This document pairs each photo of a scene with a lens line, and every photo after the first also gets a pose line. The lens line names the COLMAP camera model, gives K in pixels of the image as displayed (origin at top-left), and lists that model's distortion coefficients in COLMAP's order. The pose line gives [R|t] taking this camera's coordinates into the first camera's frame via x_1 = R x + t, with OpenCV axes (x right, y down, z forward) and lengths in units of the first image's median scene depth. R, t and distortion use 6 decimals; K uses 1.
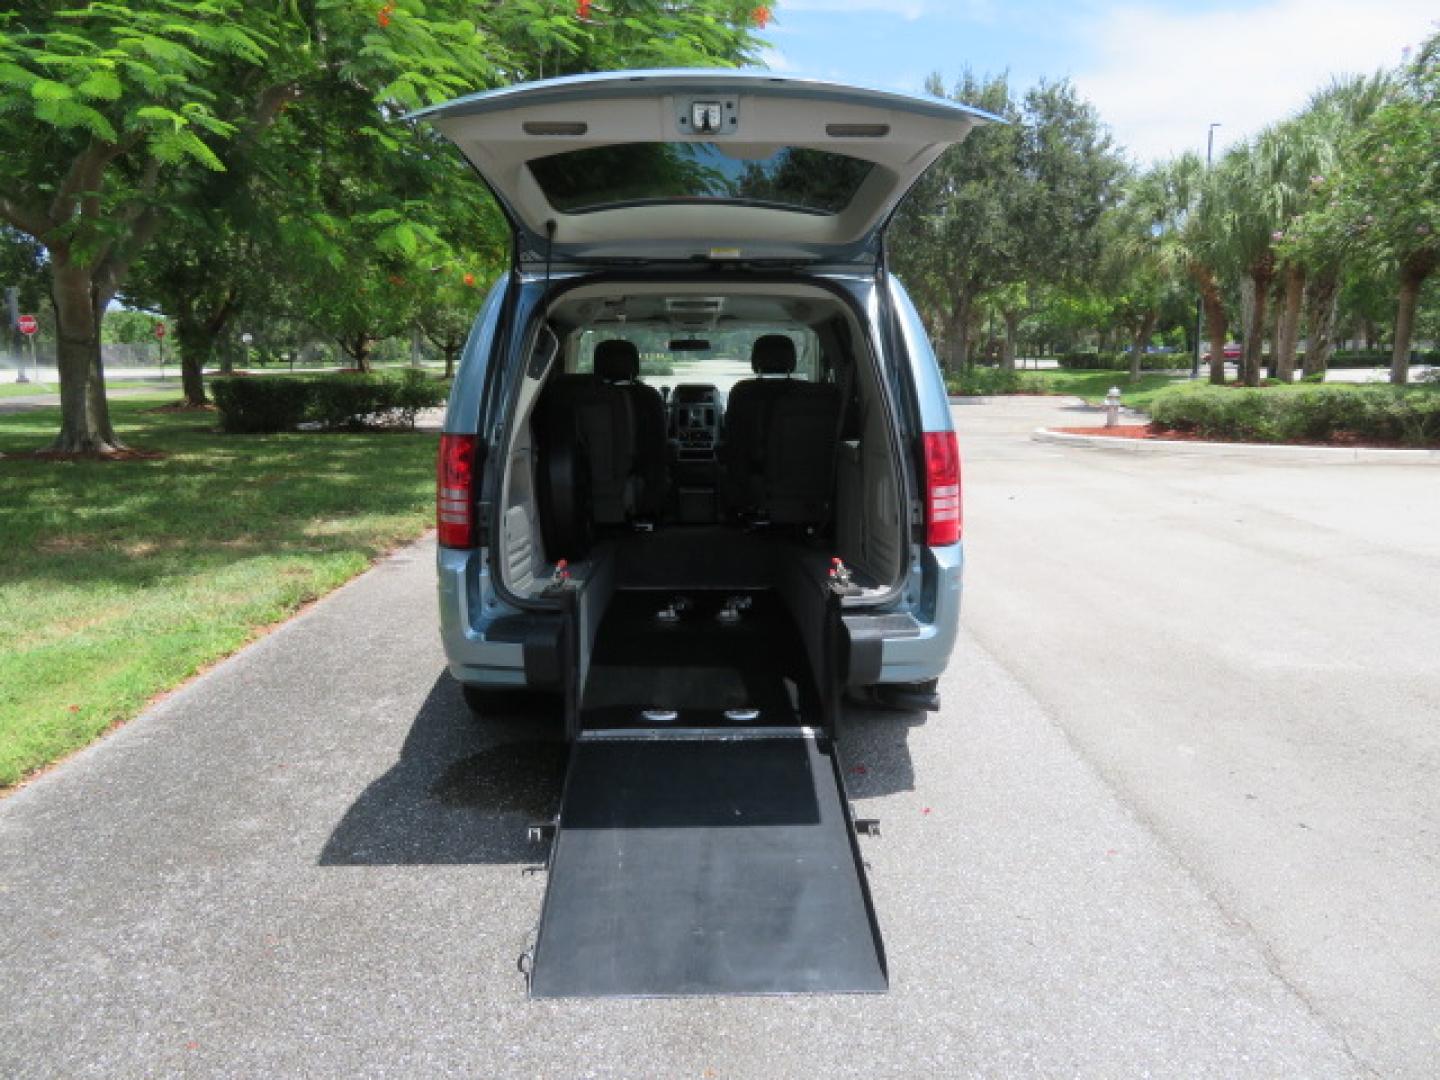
lens RADIAL K [[1029.9, 0, 721.9], [0, 1029.9, 518.1], [0, 0, 1]] dist [-0.006440, -0.000478]
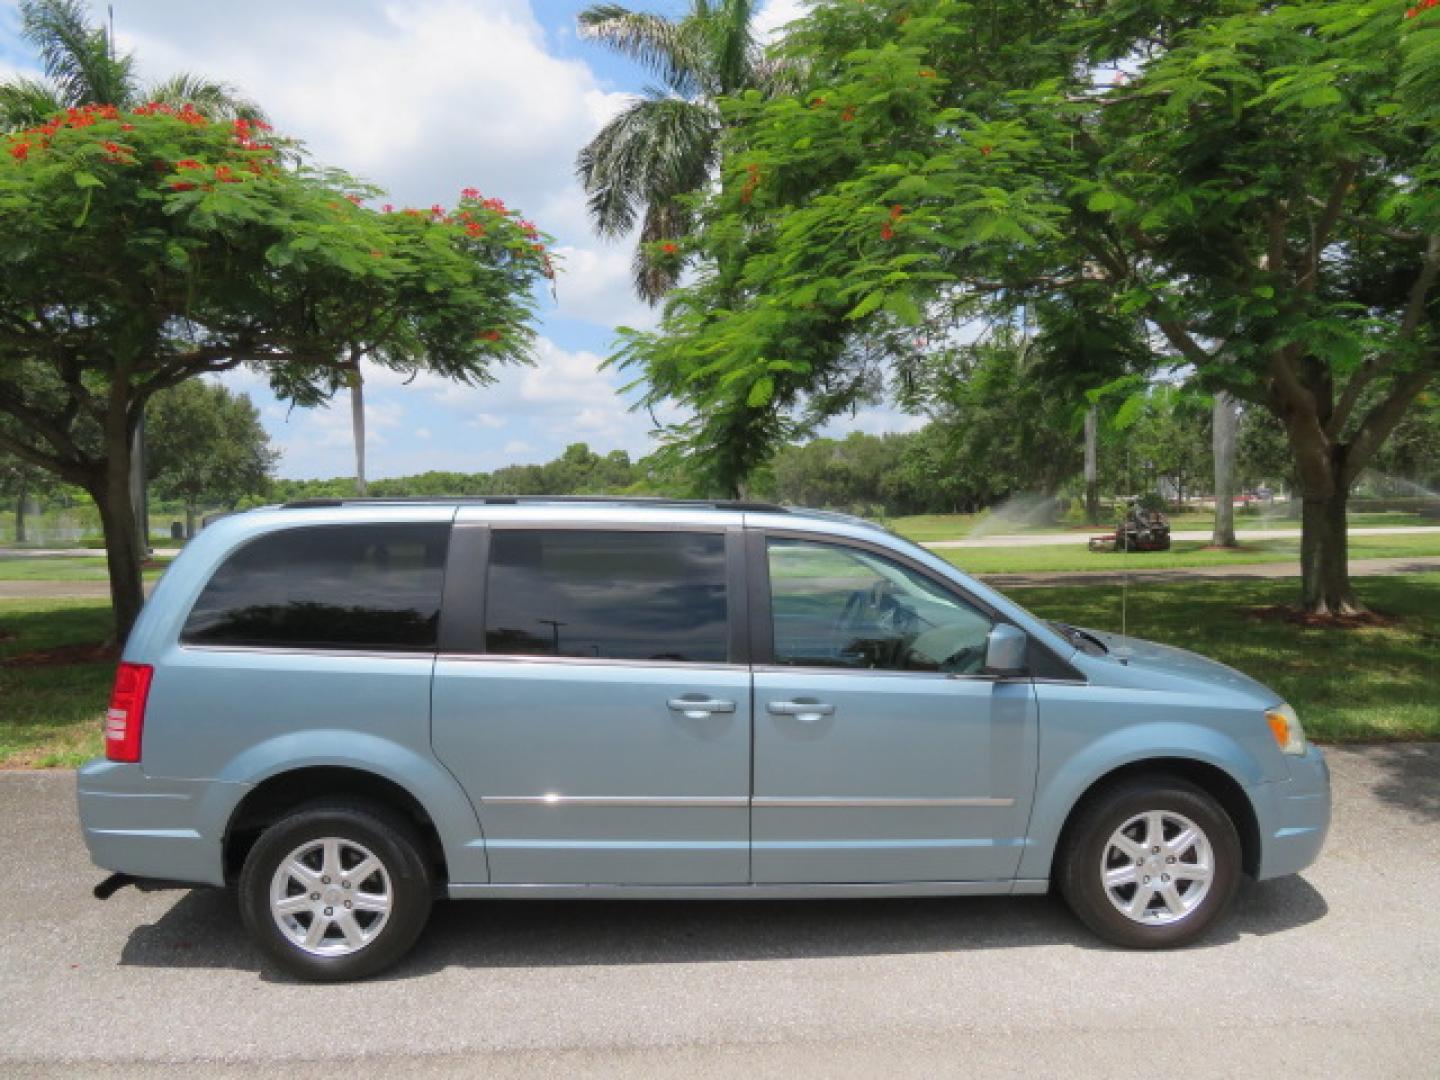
lens RADIAL K [[1026.6, 0, 722.8], [0, 1026.6, 535.4], [0, 0, 1]] dist [-0.004326, -0.000632]
pose [[0.020645, 0.044253, -0.998807, 0.188489], [-0.146211, 0.988413, 0.040771, -0.050732], [0.989038, 0.145195, 0.026876, 0.222937]]
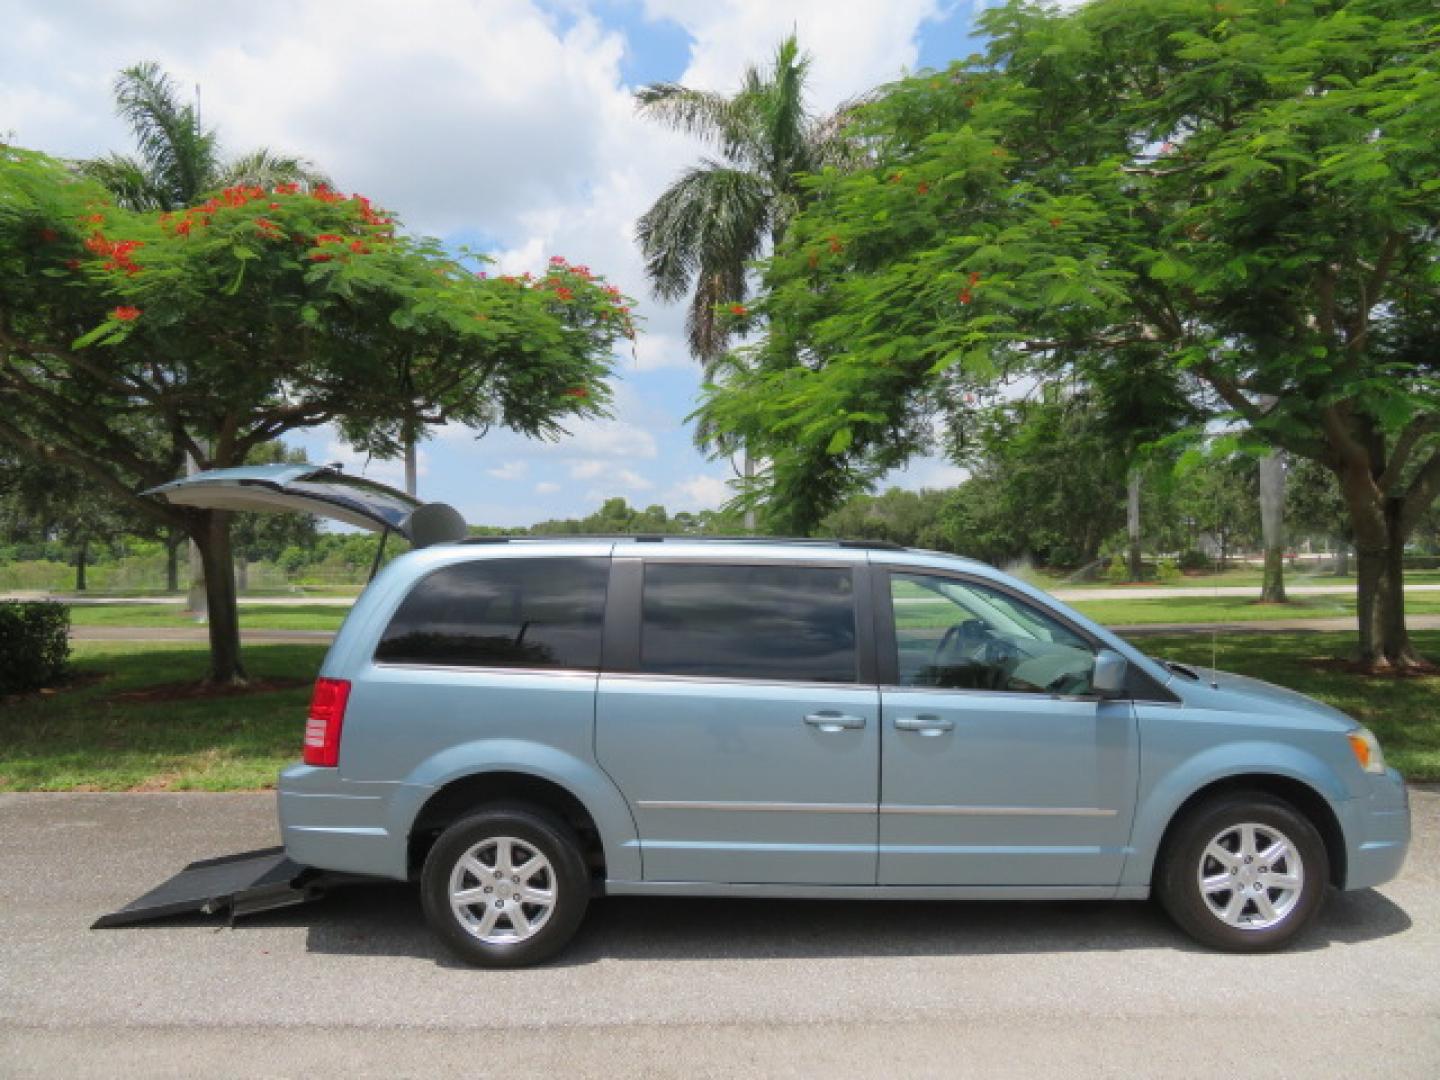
lens RADIAL K [[1029.2, 0, 723.2], [0, 1029.2, 533.5], [0, 0, 1]] dist [-0.004318, -0.002356]
pose [[-0.011338, -0.011365, -0.999871, 0.208967], [-0.151094, 0.988474, -0.009522, -0.045286], [0.988454, 0.150966, -0.012925, 0.206510]]
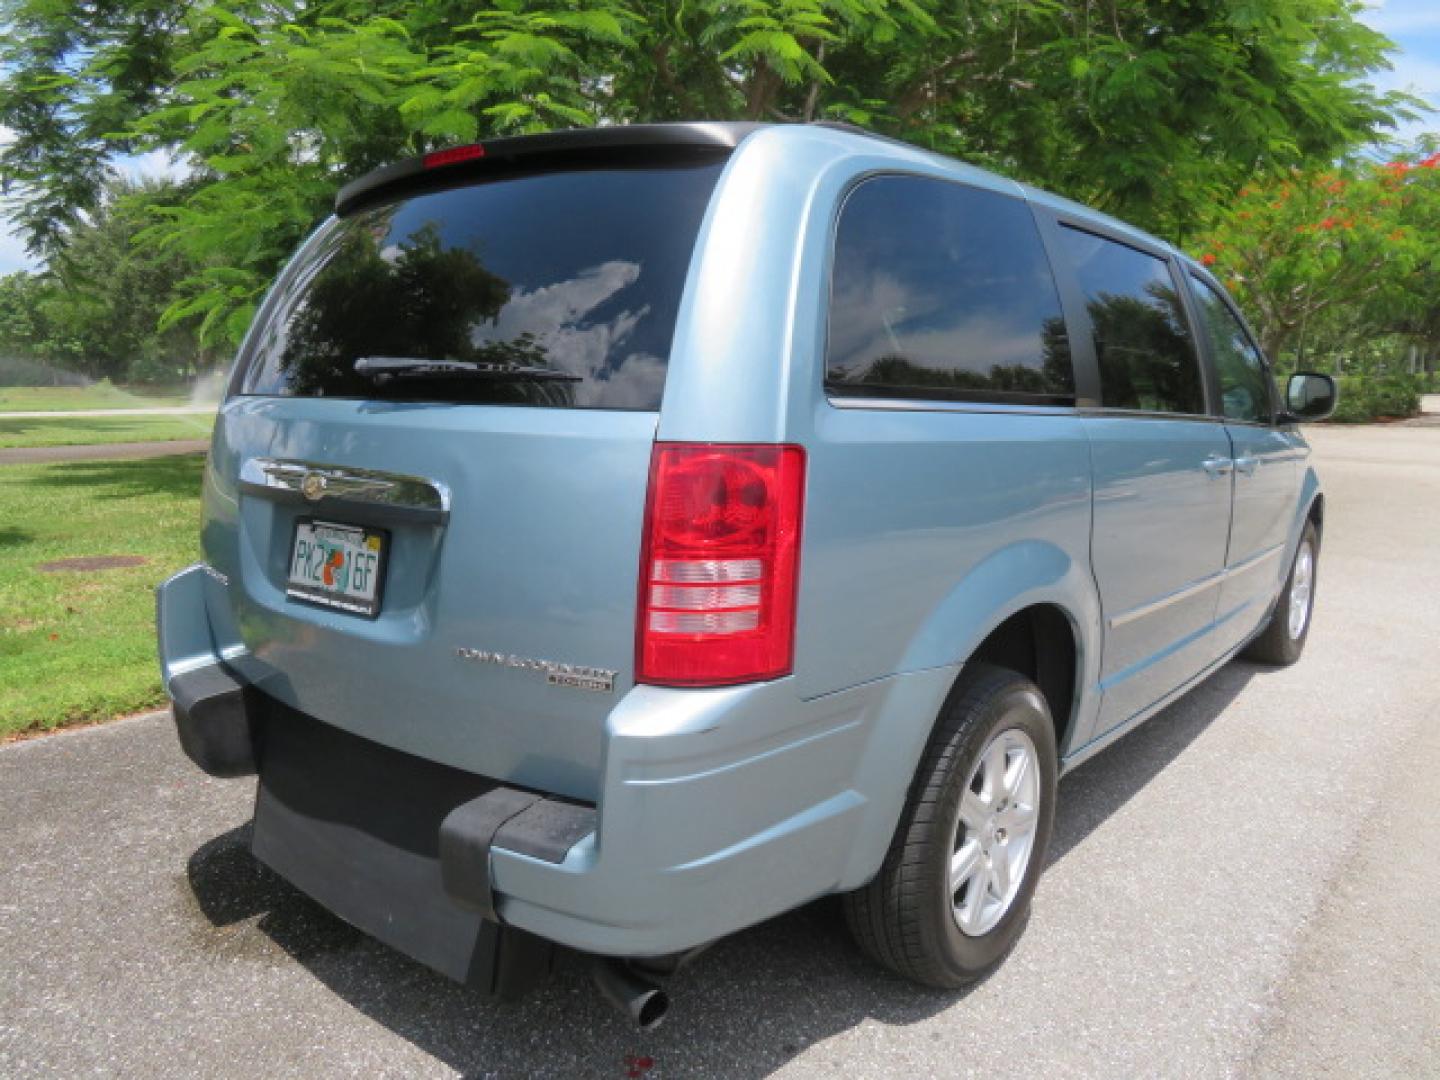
lens RADIAL K [[1029.9, 0, 721.9], [0, 1029.9, 518.1], [0, 0, 1]] dist [-0.006440, -0.000478]
pose [[0.757502, 0.101736, -0.644857, 0.071694], [-0.112690, 0.993332, 0.024339, -0.008484], [0.643034, 0.054232, 0.763915, 0.090258]]
